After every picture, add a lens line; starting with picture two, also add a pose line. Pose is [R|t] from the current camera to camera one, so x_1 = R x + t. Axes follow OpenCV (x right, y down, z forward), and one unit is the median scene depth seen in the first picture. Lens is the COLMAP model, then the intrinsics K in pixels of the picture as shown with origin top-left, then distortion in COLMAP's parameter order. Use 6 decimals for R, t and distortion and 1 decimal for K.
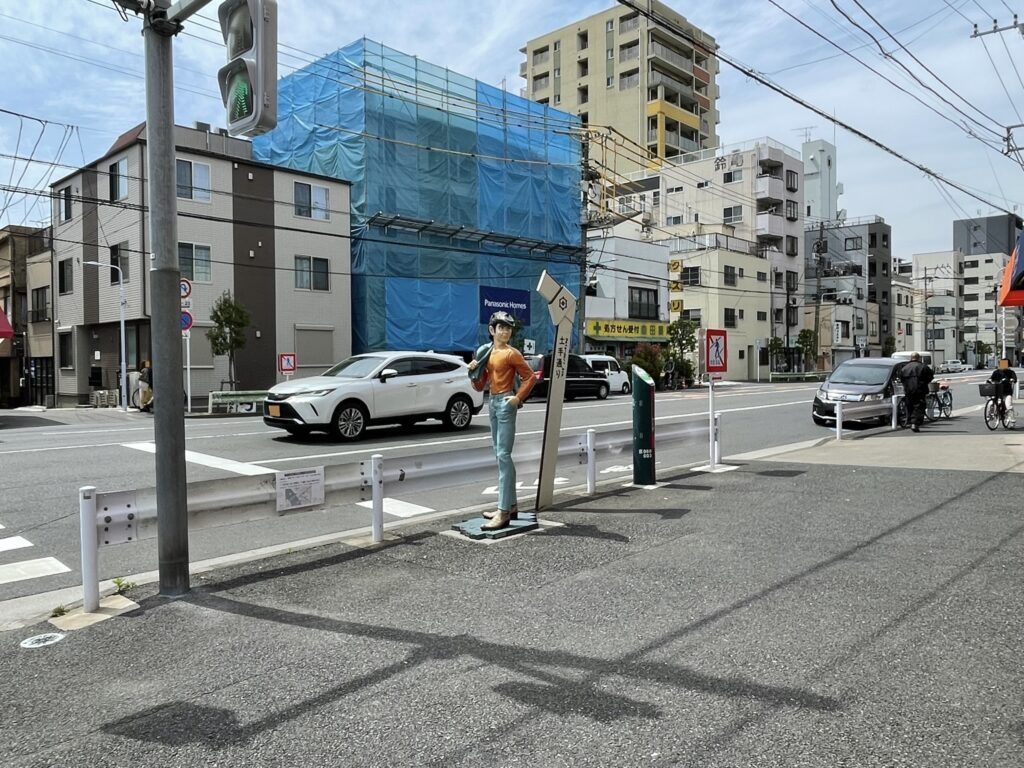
lens RADIAL K [[752.7, 0, 510.9], [0, 752.7, 381.8], [0, 0, 1]] dist [0.037835, -0.001561]
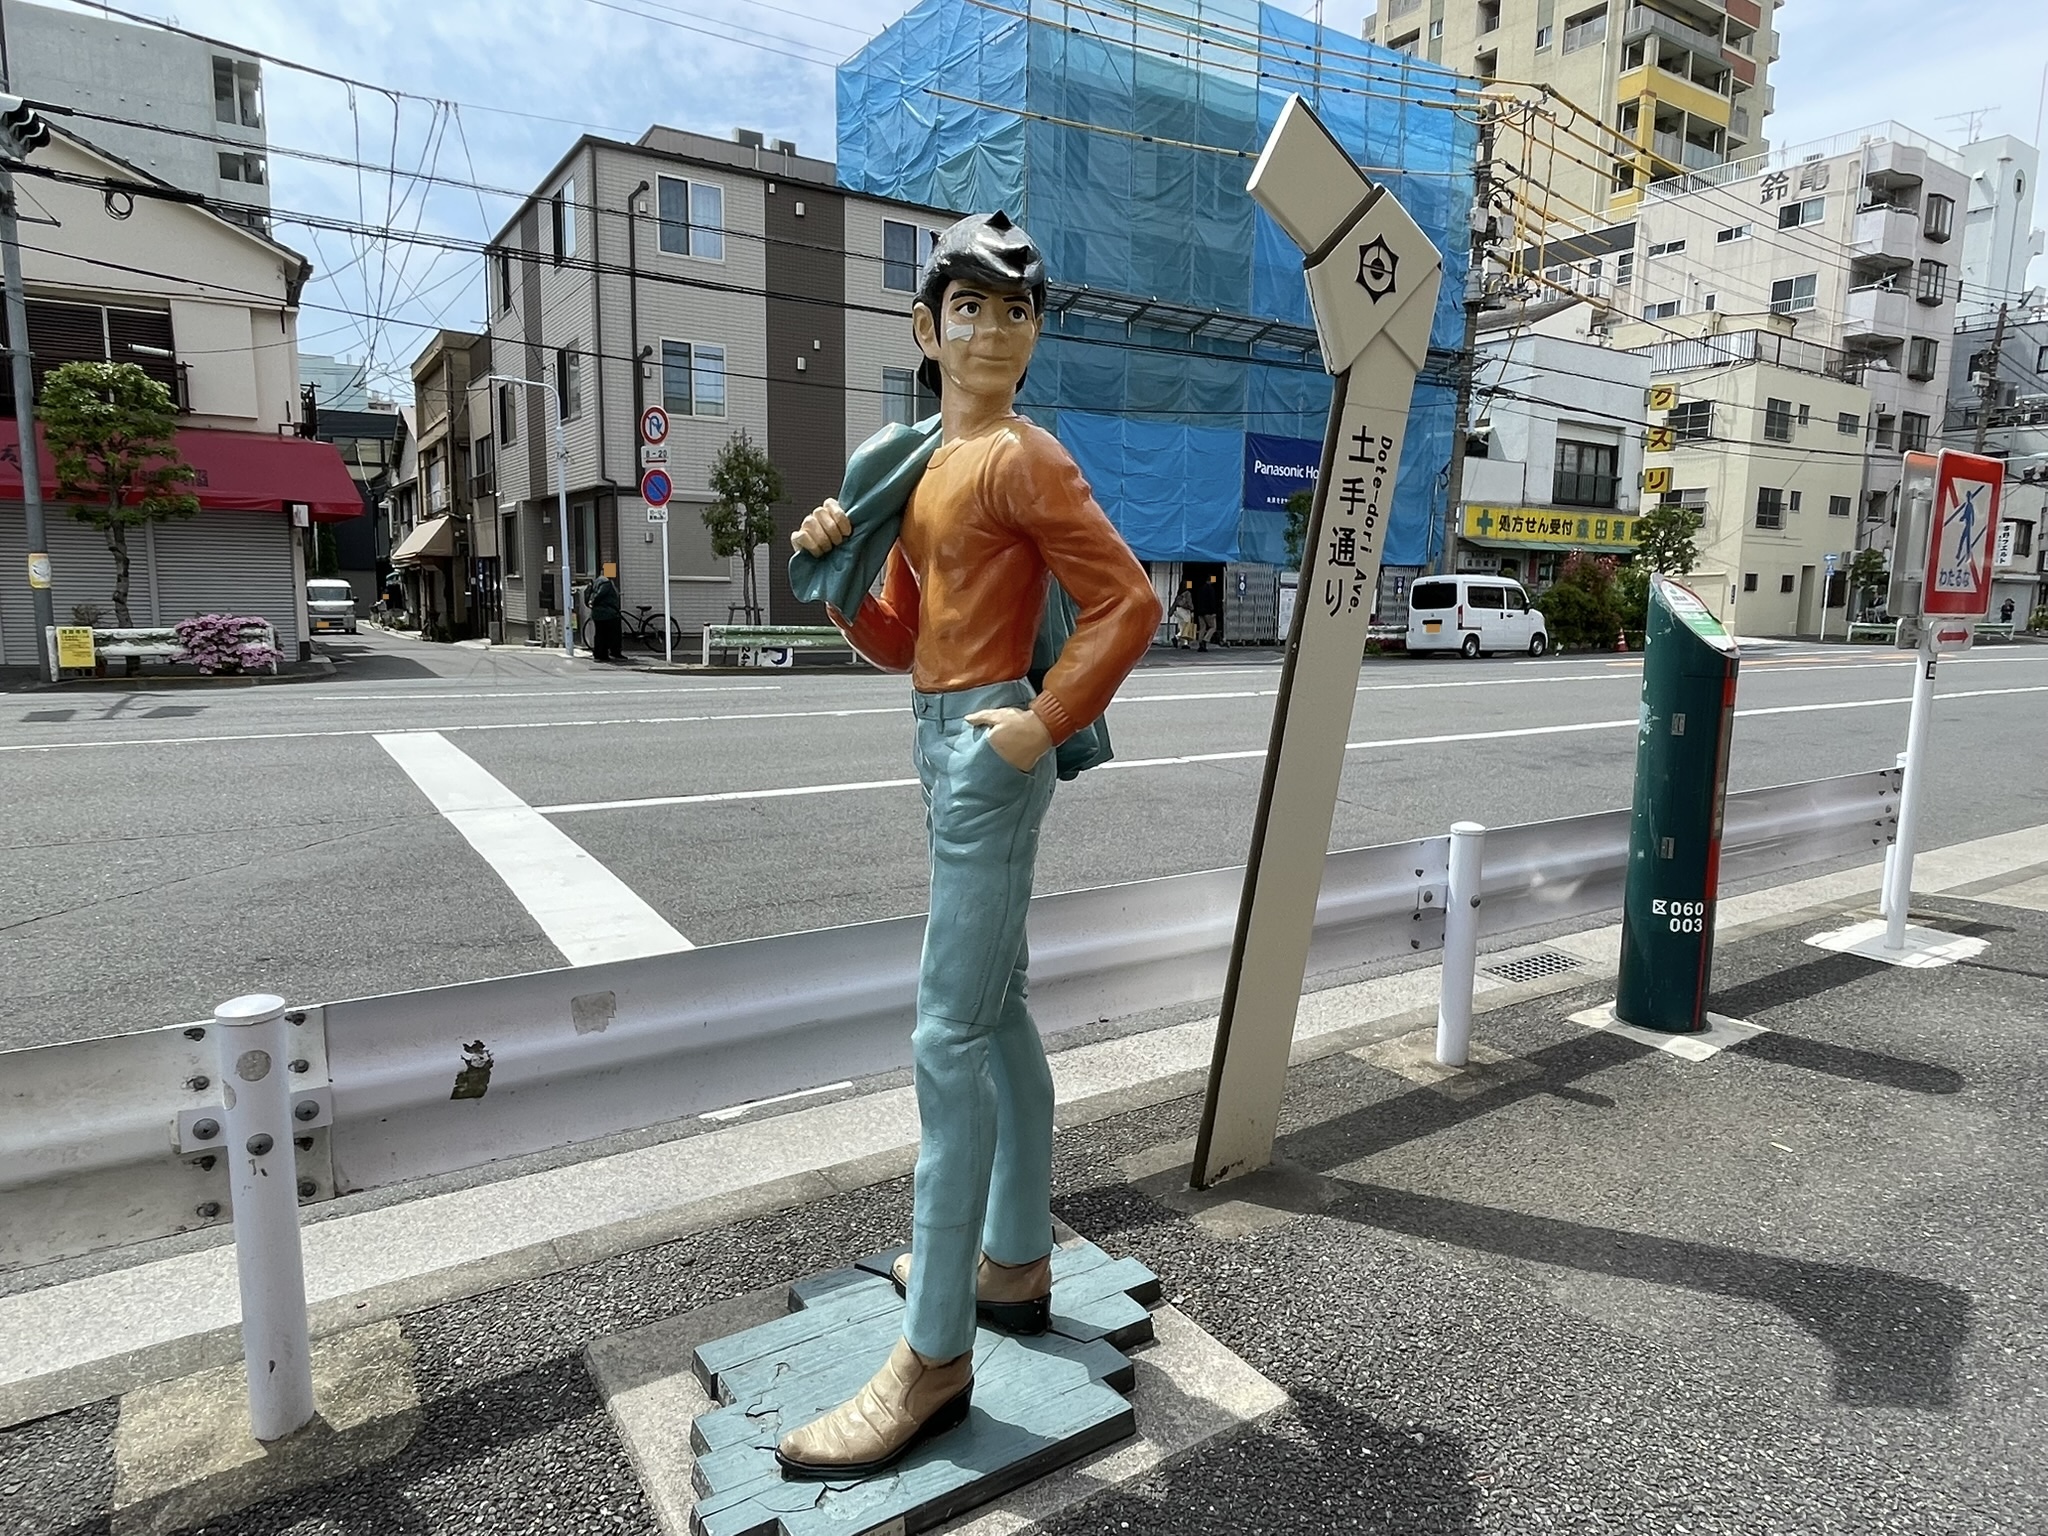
lens RADIAL K [[1201.2, 0, 1032.4], [0, 1201.2, 755.5], [0, 0, 1]] dist [0.002062, -0.001414]
pose [[0.972017, 0.057062, -0.227875, 0.015841], [-0.031131, 0.992783, 0.115809, -0.000552], [0.232839, -0.105475, 0.966779, 0.166903]]
